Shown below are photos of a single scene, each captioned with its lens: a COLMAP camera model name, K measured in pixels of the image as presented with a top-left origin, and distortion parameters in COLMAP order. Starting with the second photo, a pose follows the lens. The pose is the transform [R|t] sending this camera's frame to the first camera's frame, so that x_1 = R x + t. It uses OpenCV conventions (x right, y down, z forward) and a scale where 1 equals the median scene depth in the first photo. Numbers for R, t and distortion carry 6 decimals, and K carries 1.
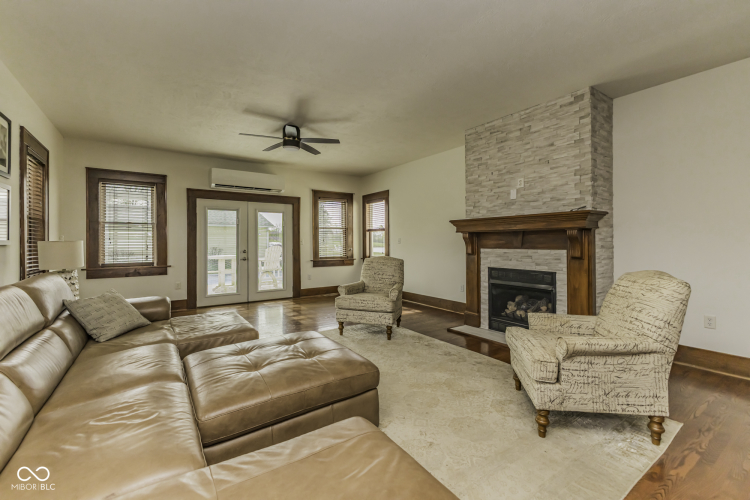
lens RADIAL K [[325.0, 0, 376.8], [0, 325.0, 243.2], [0, 0, 1]] dist [0.000225, -0.000333]
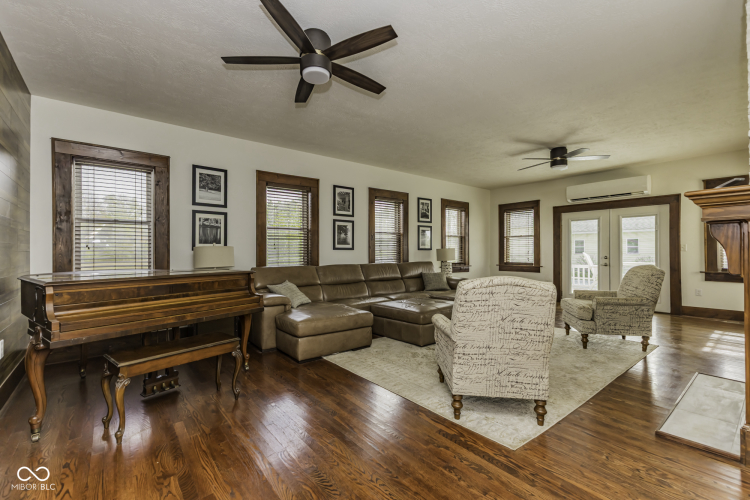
lens RADIAL K [[325.0, 0, 374.3], [0, 325.0, 250.0], [0, 0, 1]] dist [0.000225, -0.000333]
pose [[0.066225, -0.001350, -0.997804, 0.642557], [-0.002270, 0.999996, -0.001504, 0.005151], [0.997802, 0.002365, 0.066222, 0.206701]]
